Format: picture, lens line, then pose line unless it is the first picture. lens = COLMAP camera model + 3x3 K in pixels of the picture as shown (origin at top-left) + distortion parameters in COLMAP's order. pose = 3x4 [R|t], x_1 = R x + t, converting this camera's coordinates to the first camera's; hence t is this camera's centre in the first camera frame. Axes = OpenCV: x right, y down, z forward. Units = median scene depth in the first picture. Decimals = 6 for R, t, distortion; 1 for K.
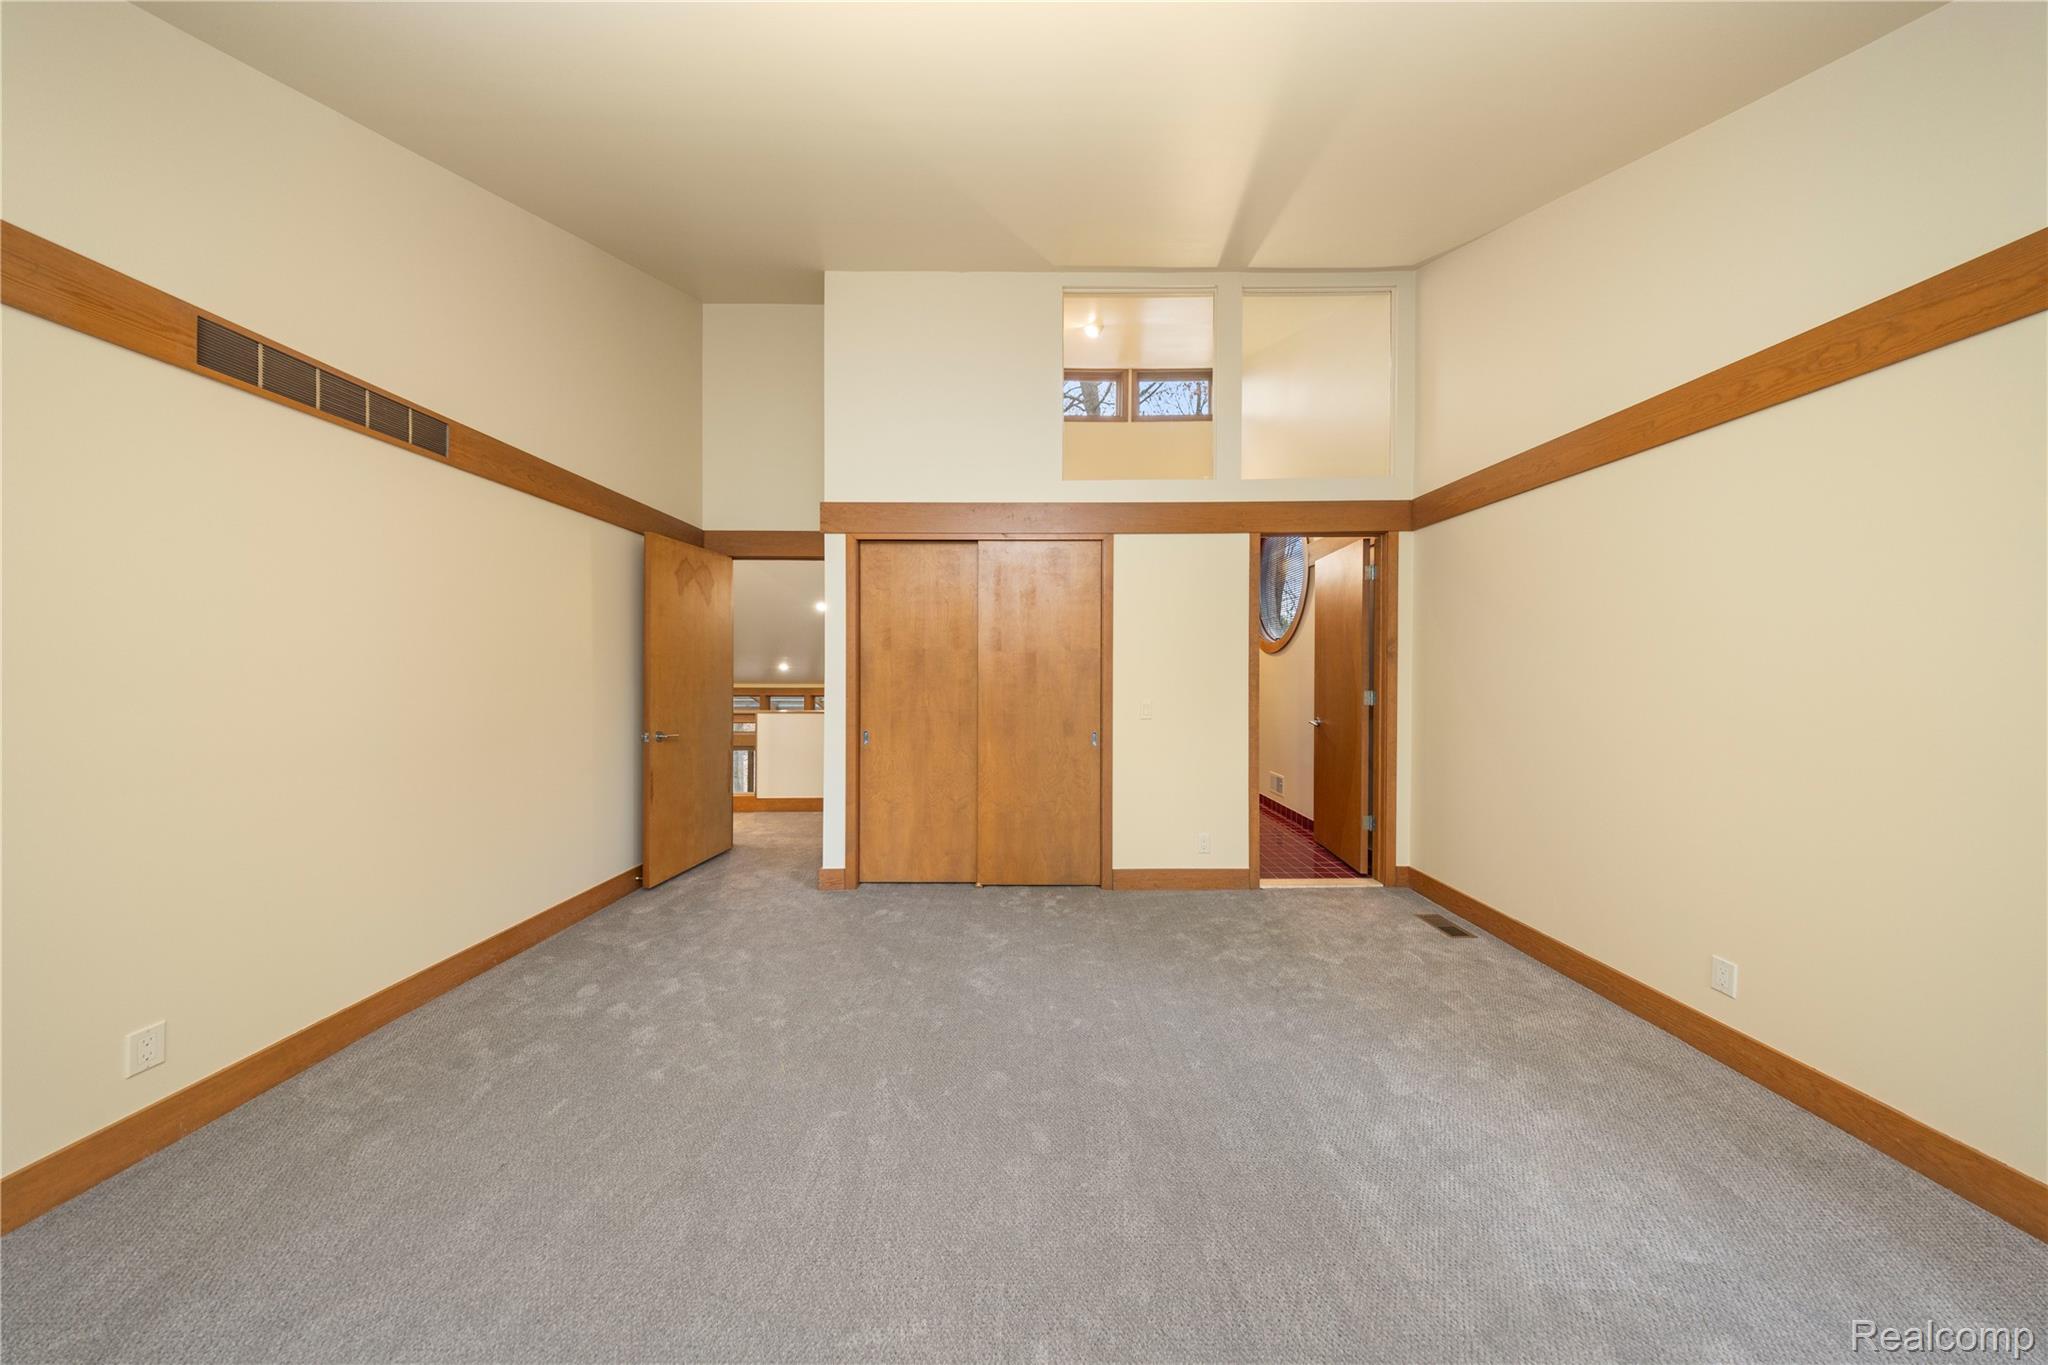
lens RADIAL K [[584.2, 0, 1028.7], [0, 584.2, 674.8], [0, 0, 1]] dist [-0.013098, -0.000554]
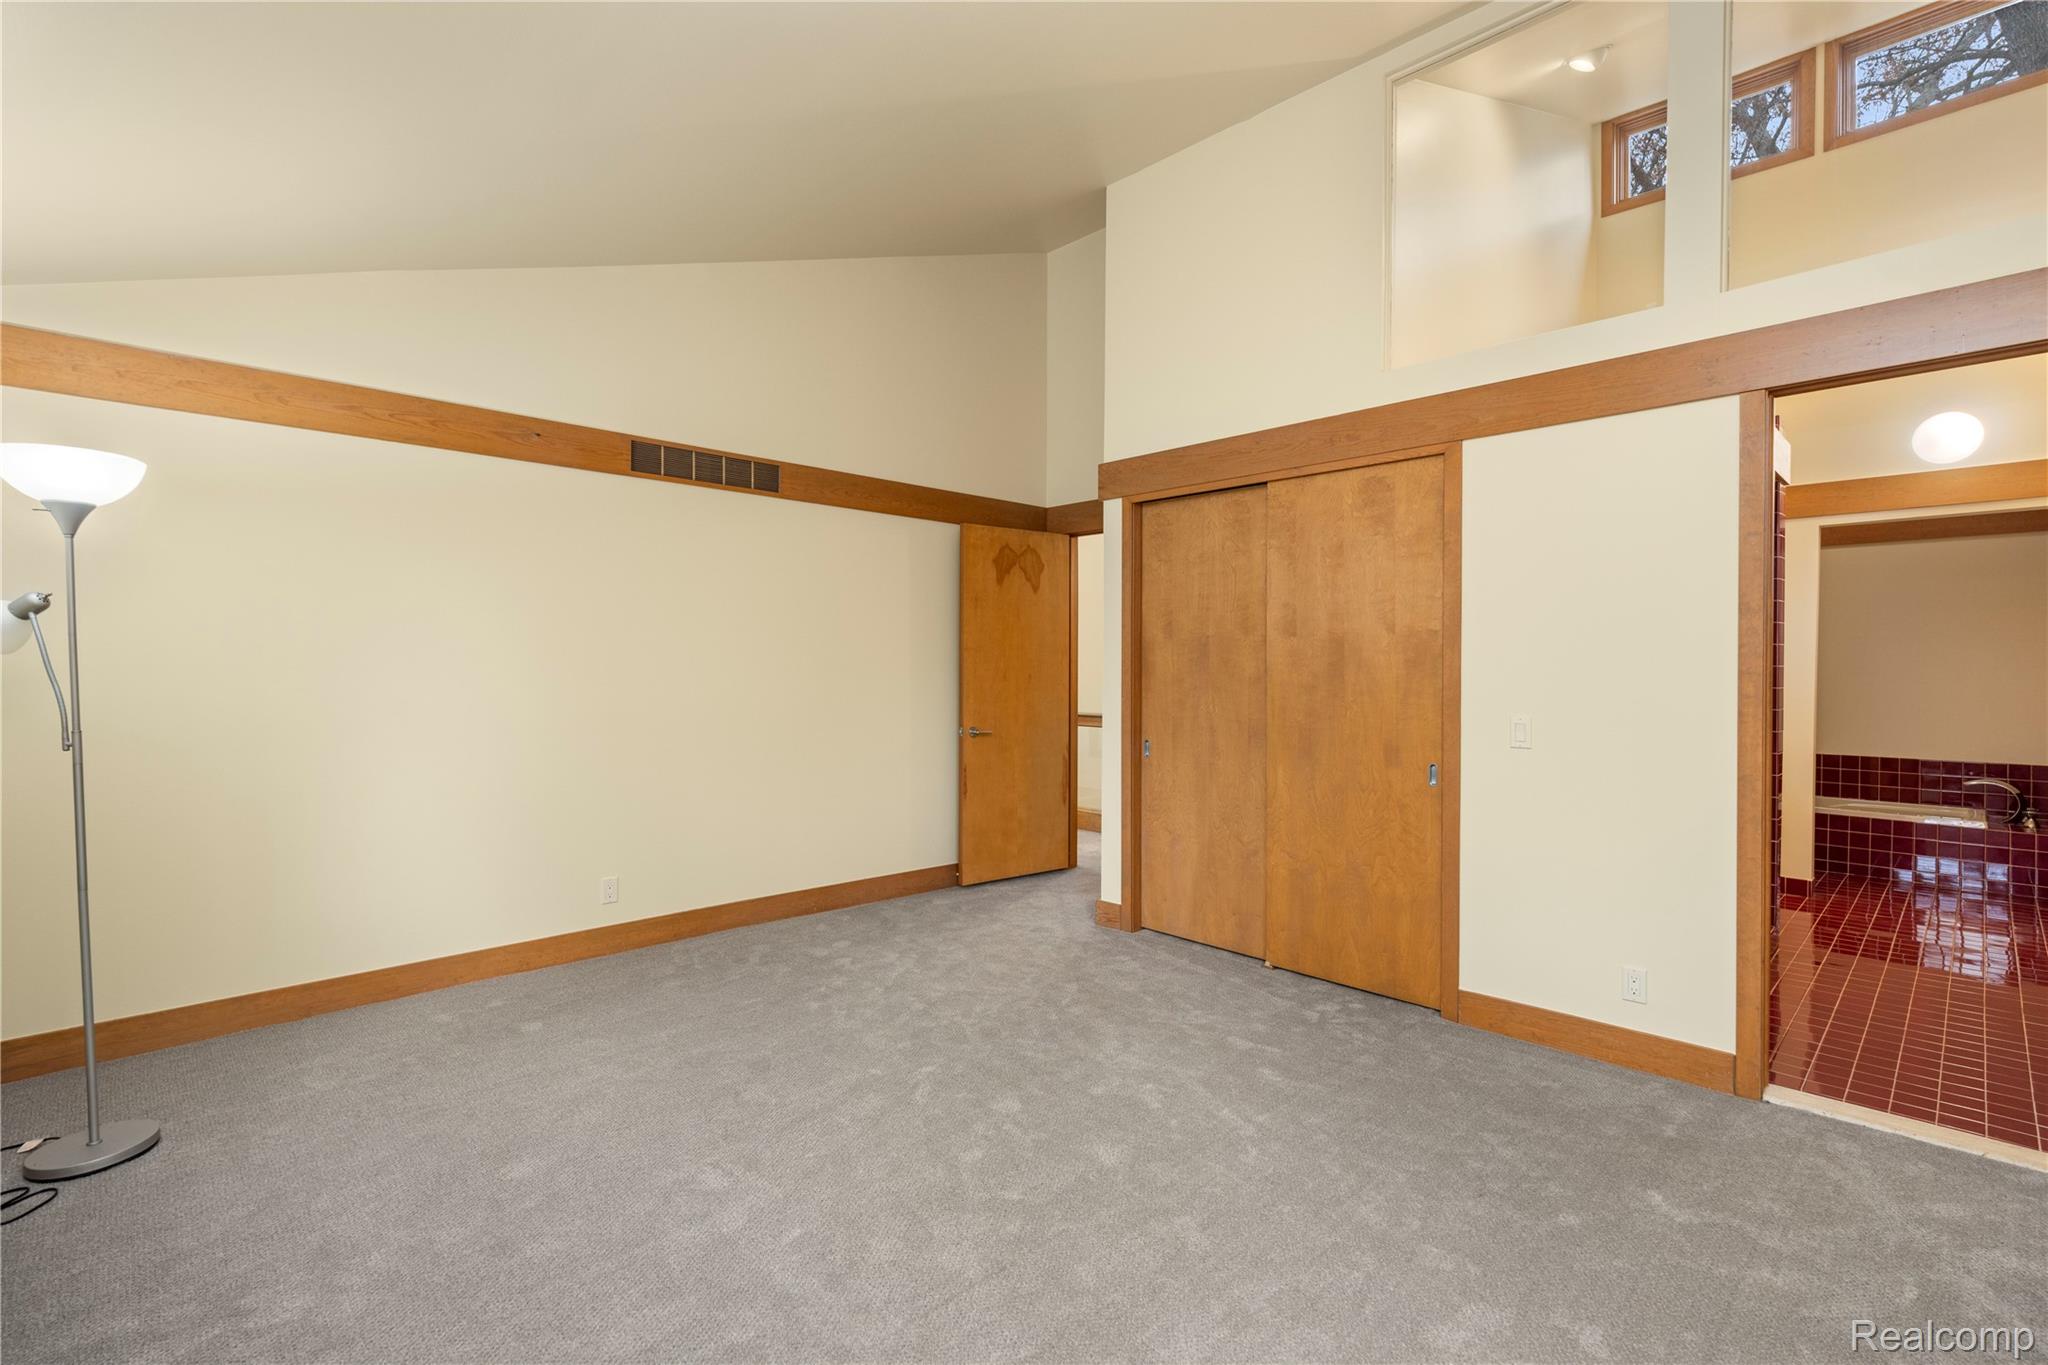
lens RADIAL K [[916.1, 0, 1022.9], [0, 916.1, 673.1], [0, 0, 1]] dist [-0.013053, -0.001275]
pose [[0.690645, 0.007857, -0.723151, 0.517663], [-0.007935, 0.999963, 0.003285, 0.002102], [0.723151, 0.003469, 0.690682, 0.006837]]
